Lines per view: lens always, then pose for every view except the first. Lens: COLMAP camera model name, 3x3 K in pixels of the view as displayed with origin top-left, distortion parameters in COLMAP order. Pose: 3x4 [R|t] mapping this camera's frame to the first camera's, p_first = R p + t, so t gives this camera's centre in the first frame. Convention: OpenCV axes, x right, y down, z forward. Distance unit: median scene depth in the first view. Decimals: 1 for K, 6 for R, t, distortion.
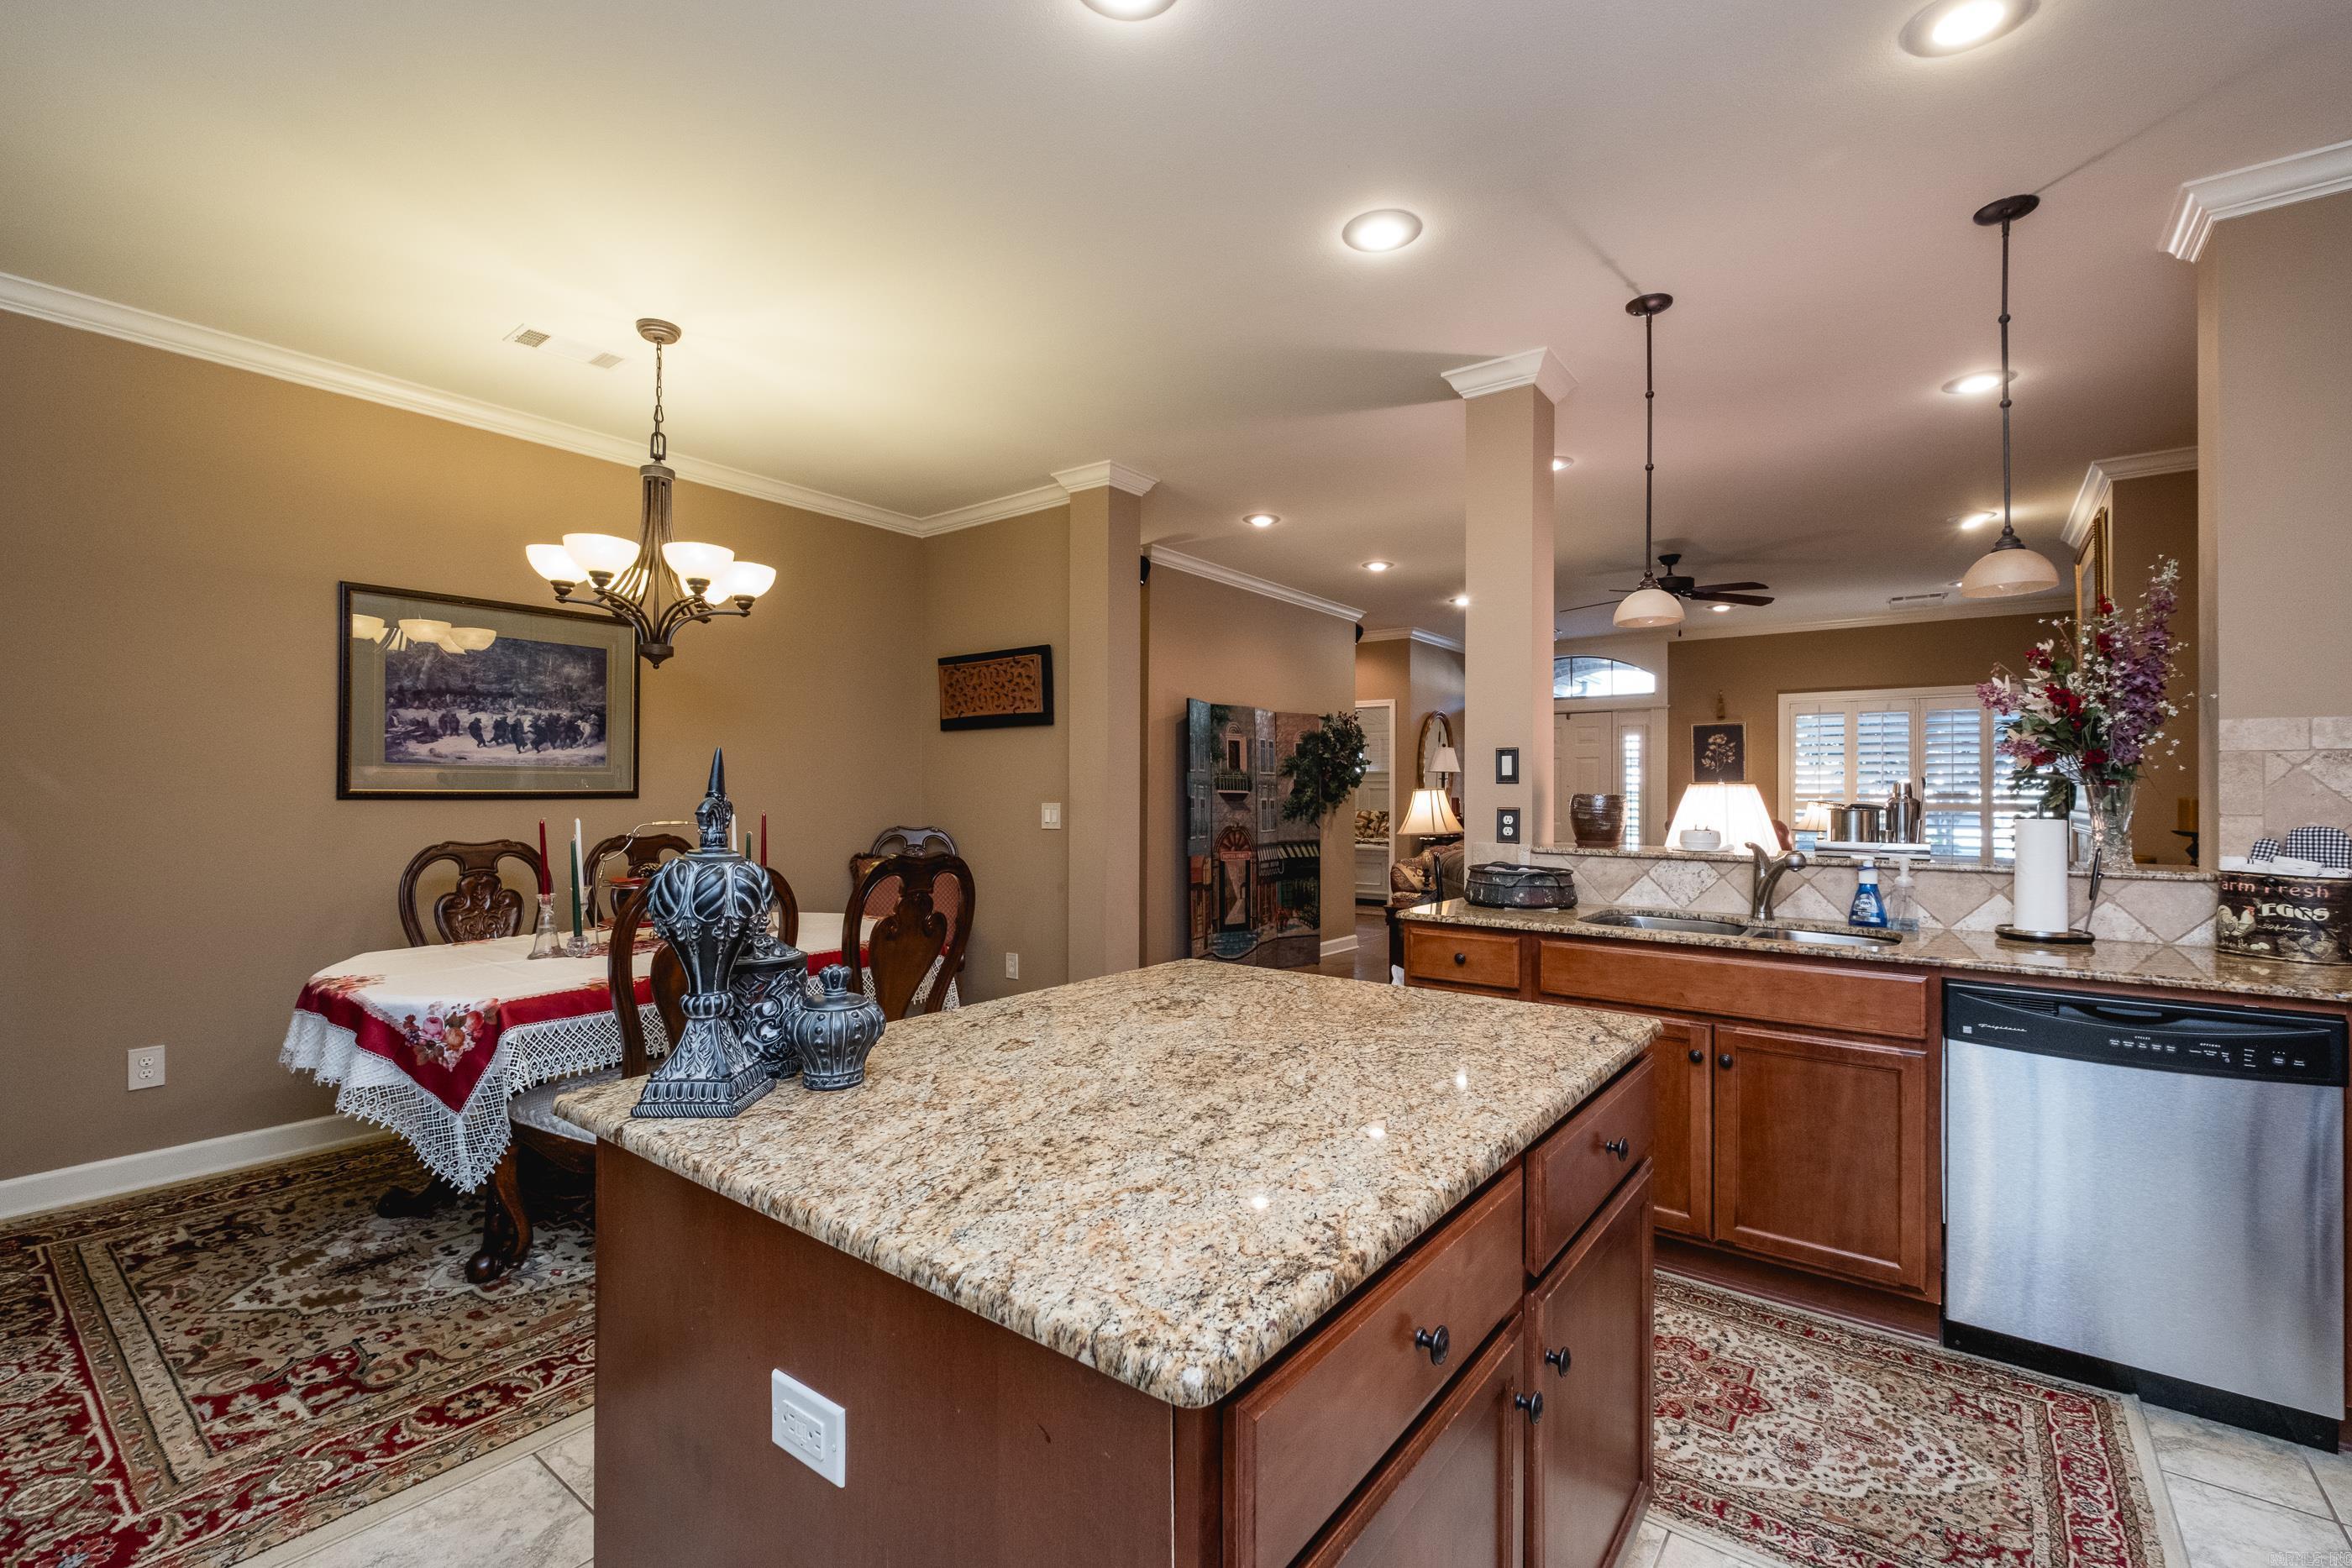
lens RADIAL K [[1019.7, 0, 1185.3], [0, 1019.7, 776.1], [0, 0, 1]] dist [0.008230, -0.005178]
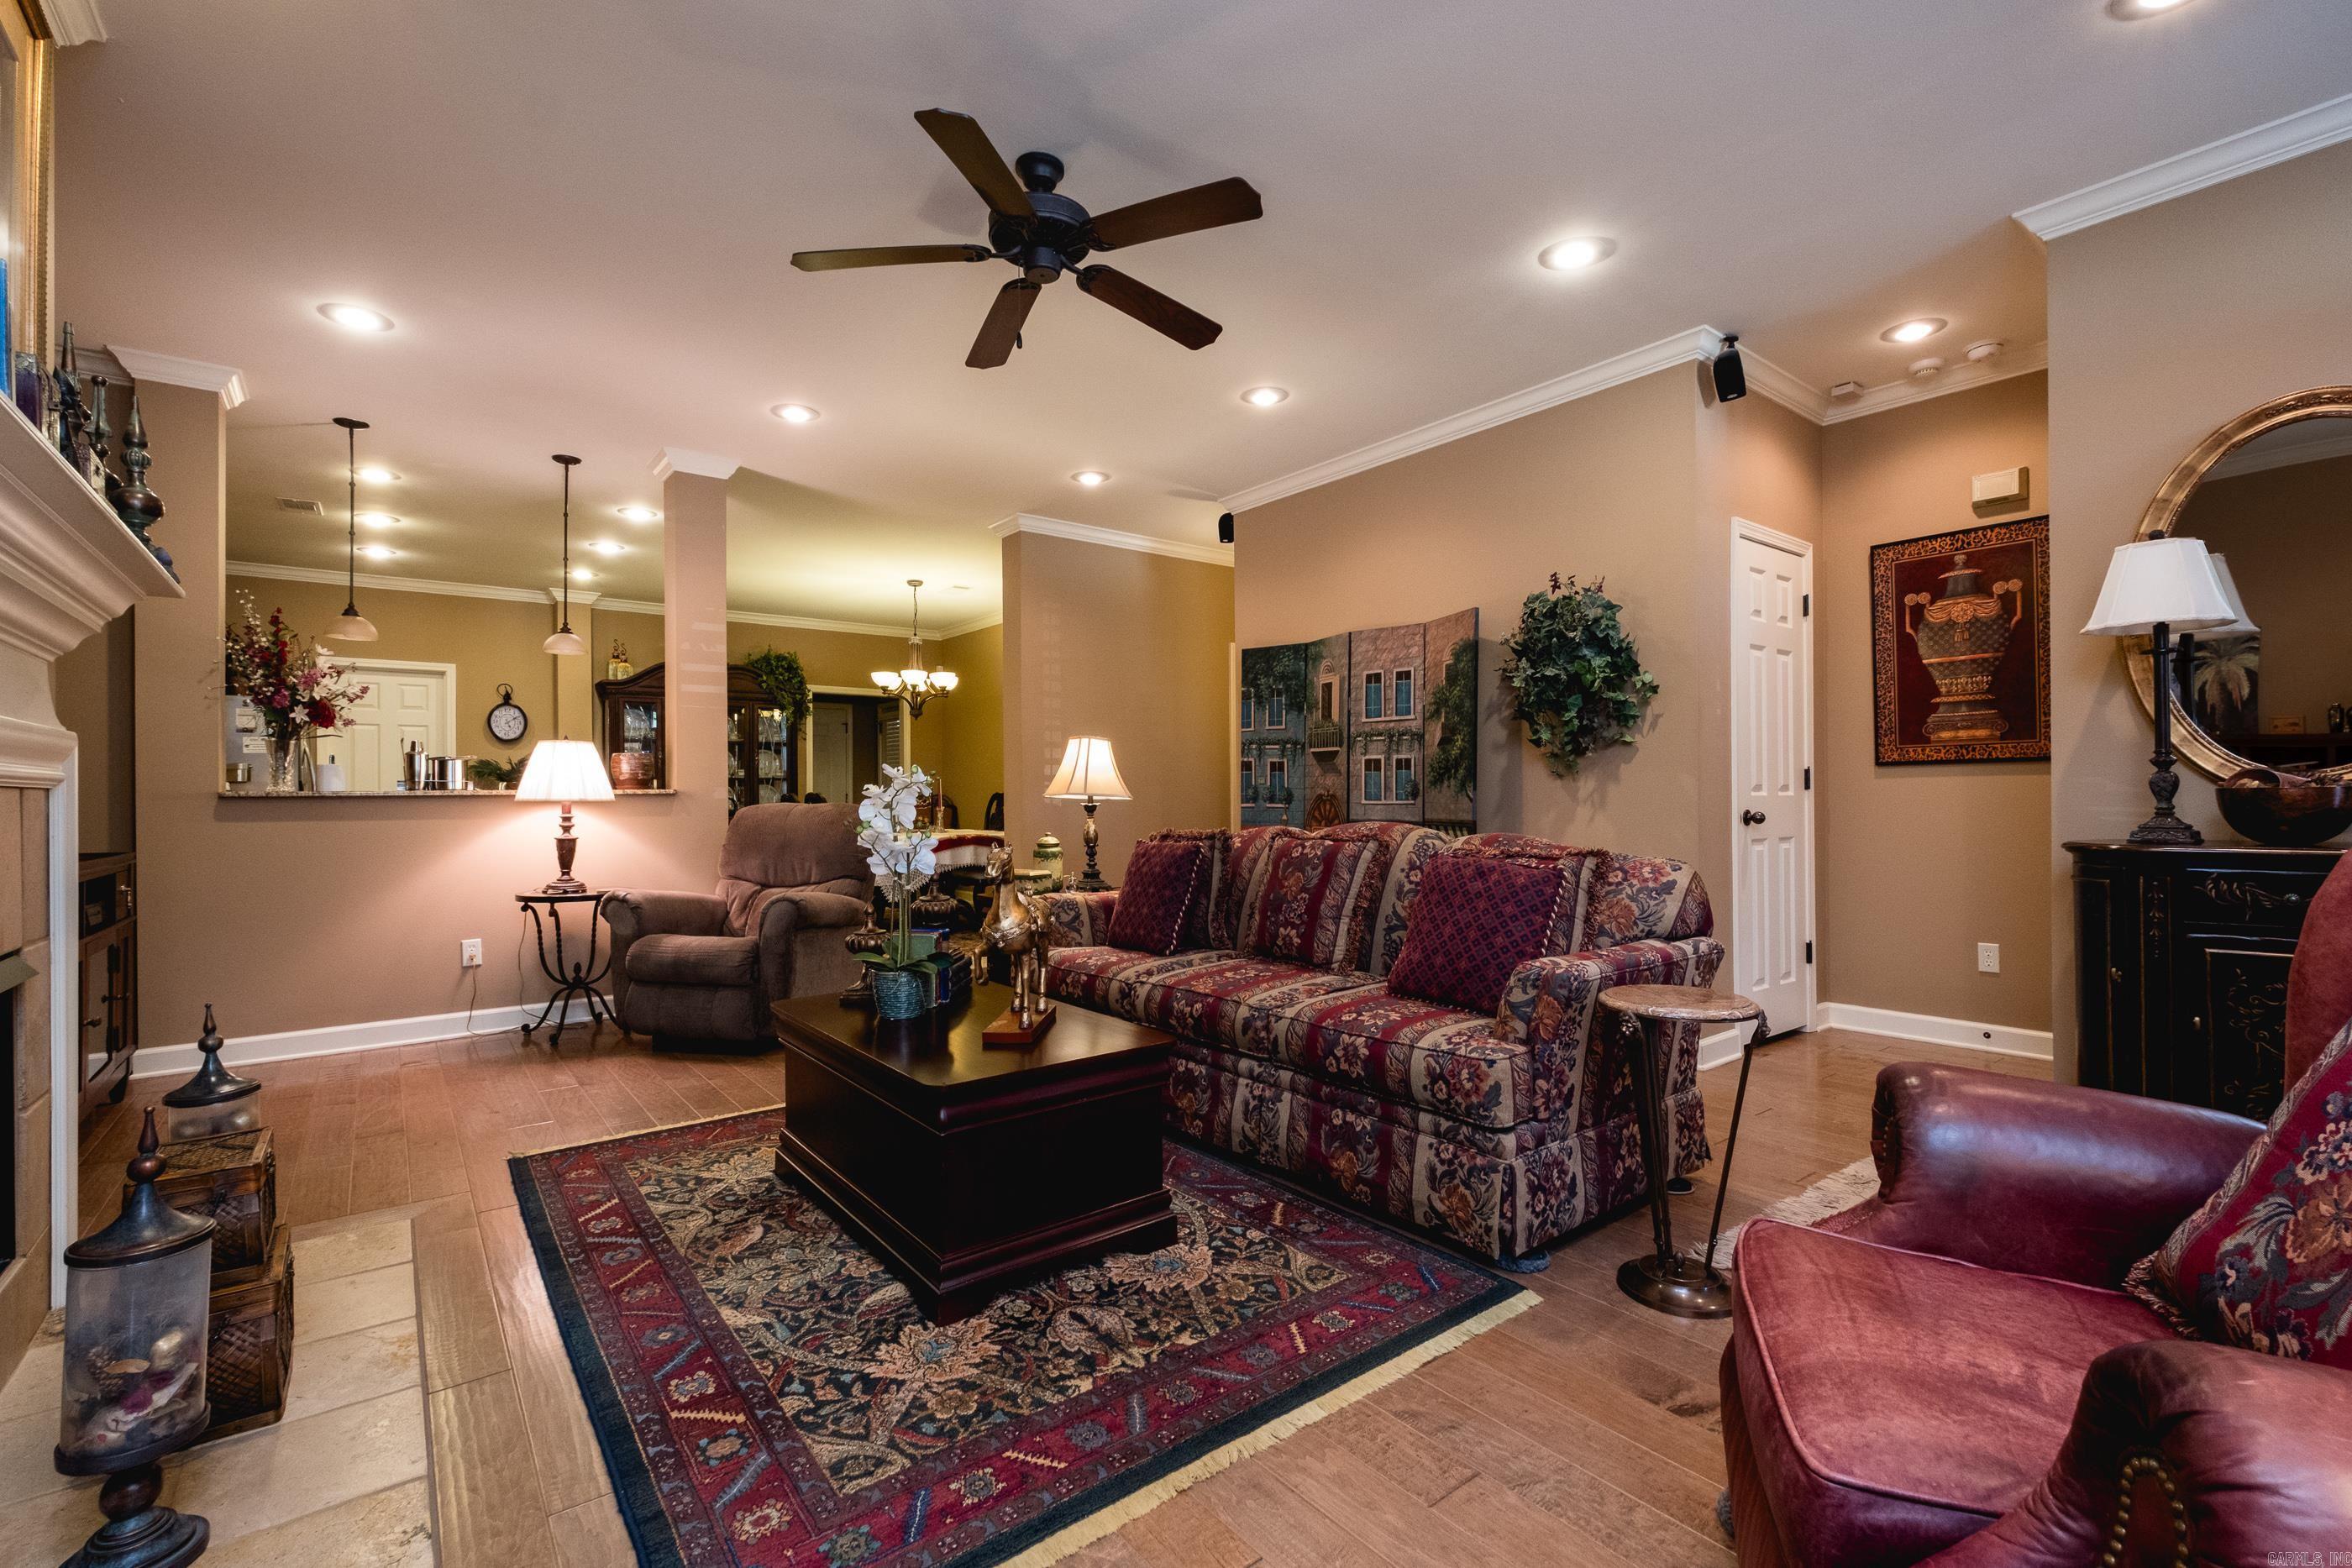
lens RADIAL K [[1019.7, 0, 1174.6], [0, 1019.7, 787.1], [0, 0, 1]] dist [0.008230, -0.005178]
pose [[-0.267243, -0.010258, -0.963575, 1.502130], [0.022269, 0.999611, -0.016818, 0.099121], [0.963372, -0.025952, -0.266910, 1.996106]]
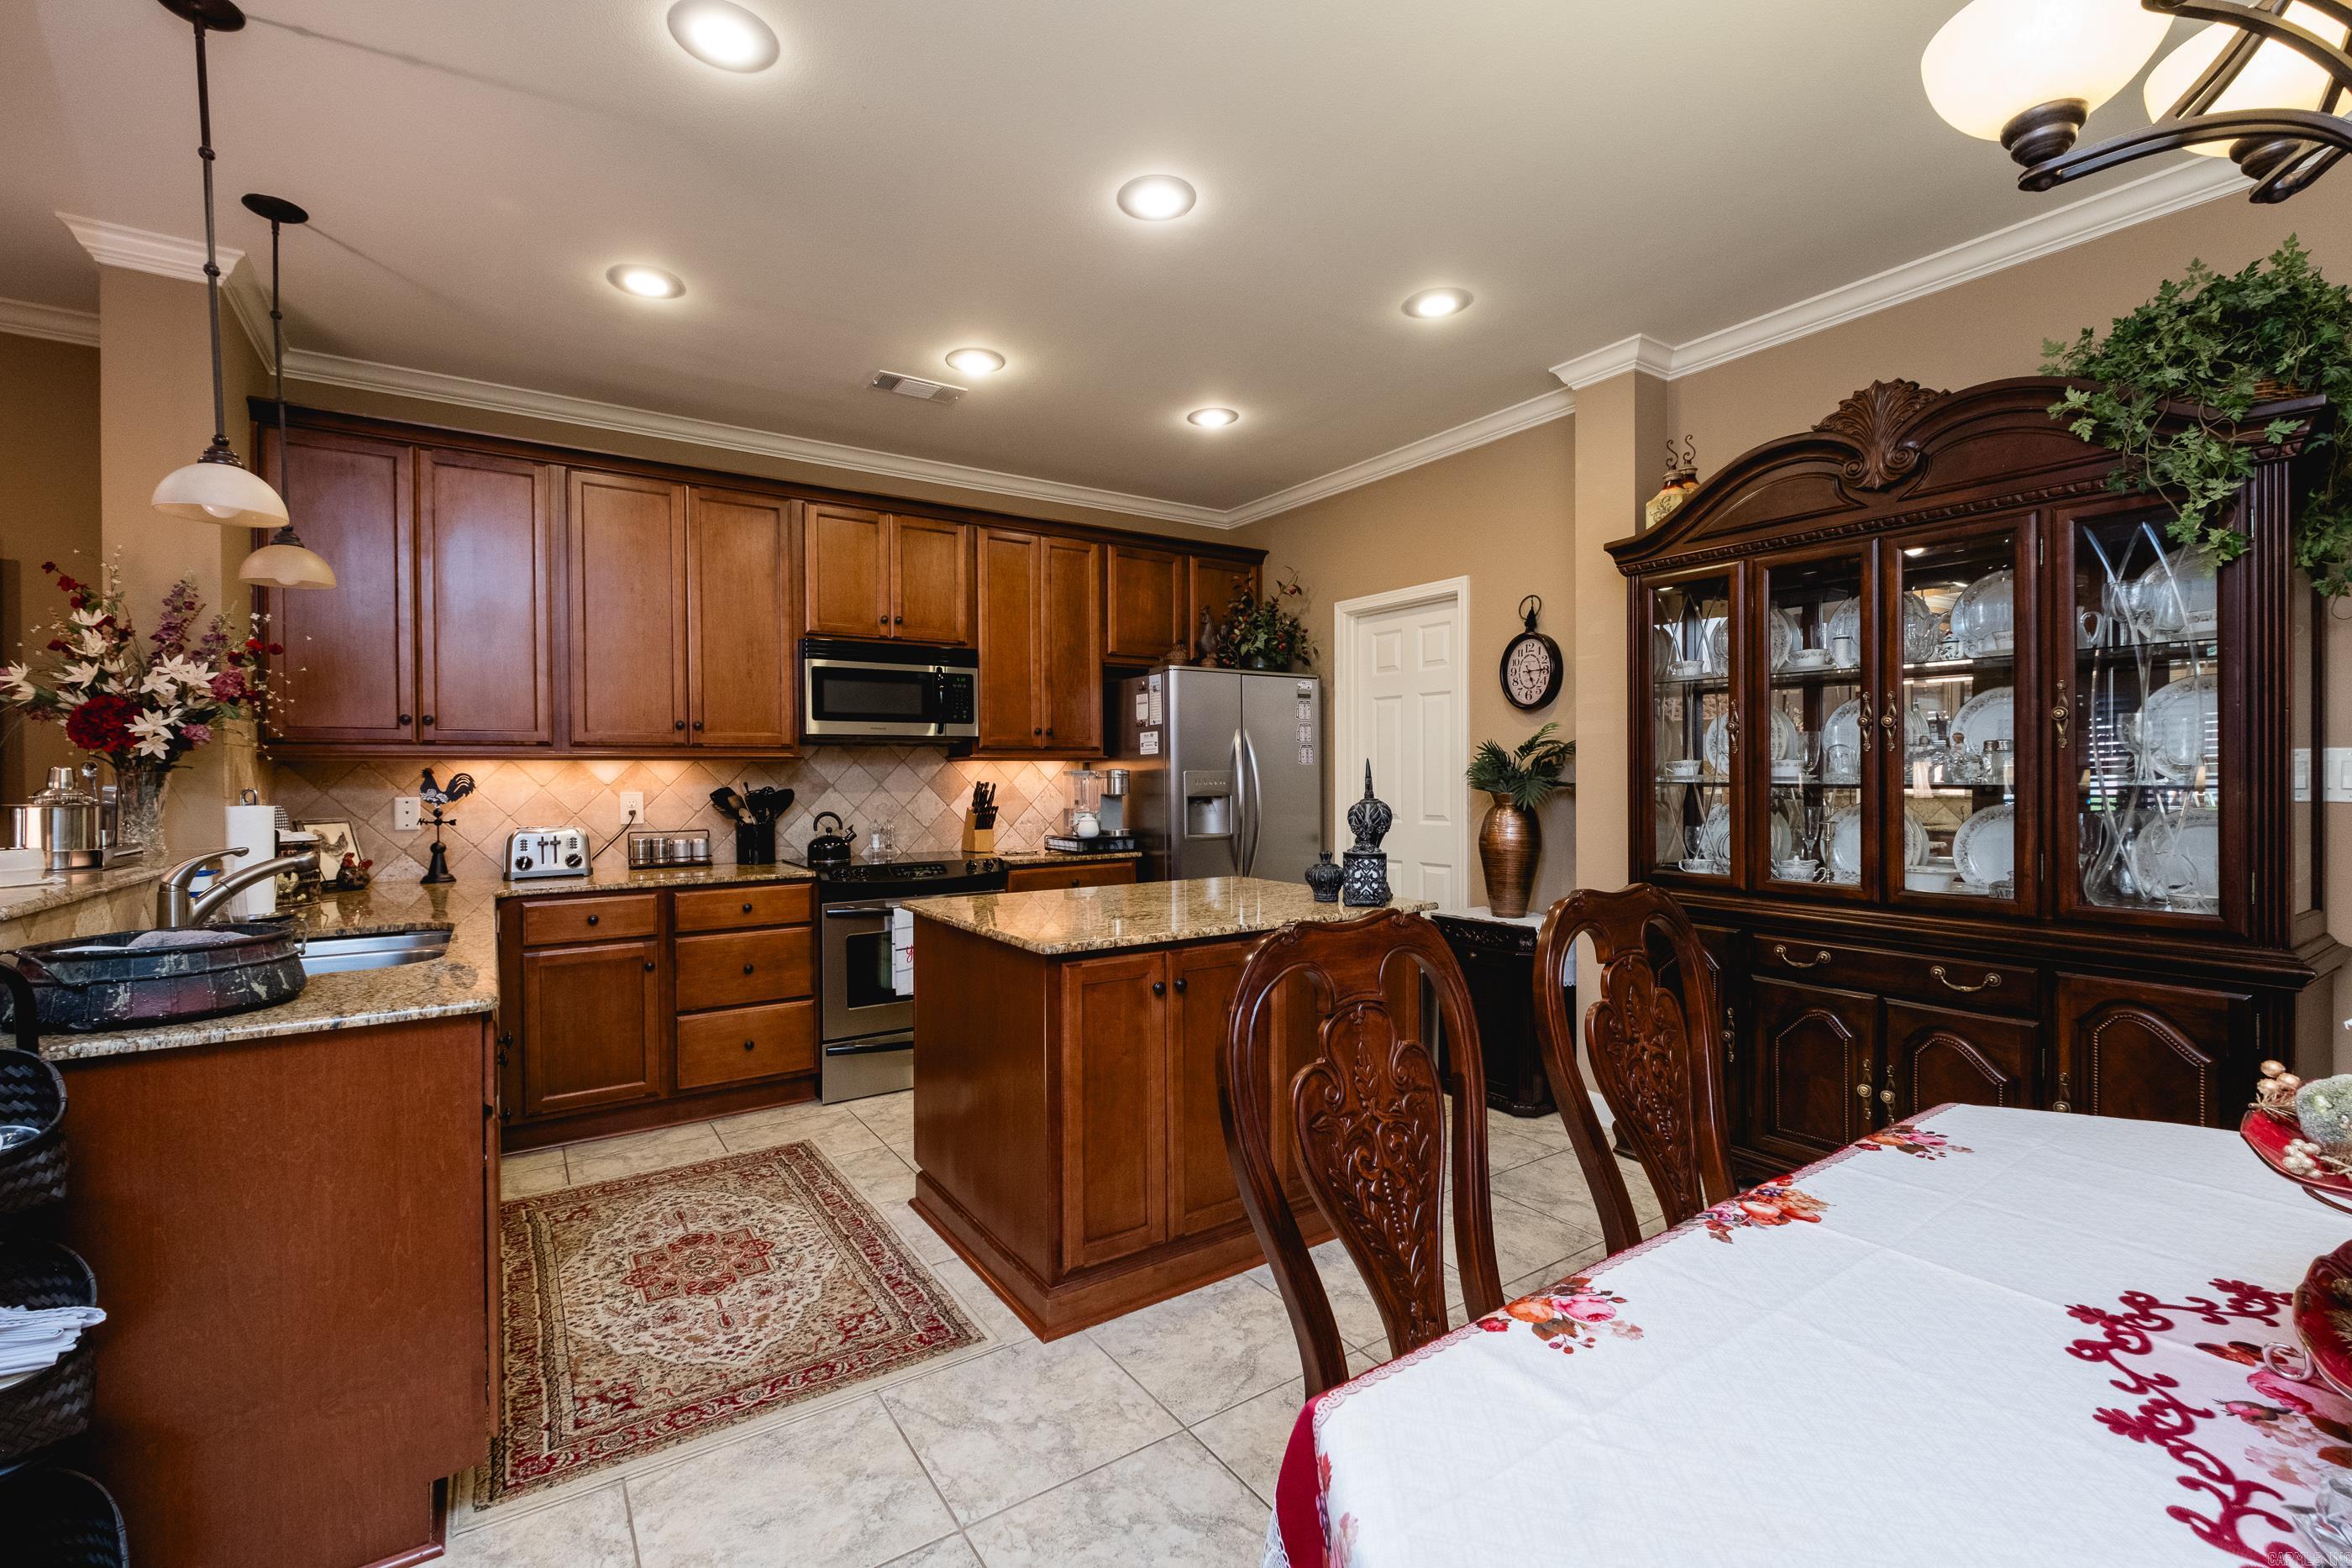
lens RADIAL K [[1019.7, 0, 1201.4], [0, 1019.7, 768.0], [0, 0, 1]] dist [0.008230, -0.005178]
pose [[-0.950379, 0.004063, 0.311069, -0.281724], [-0.002182, 0.999803, -0.019726, 0.015248], [-0.311088, -0.019426, -0.950182, 1.162600]]
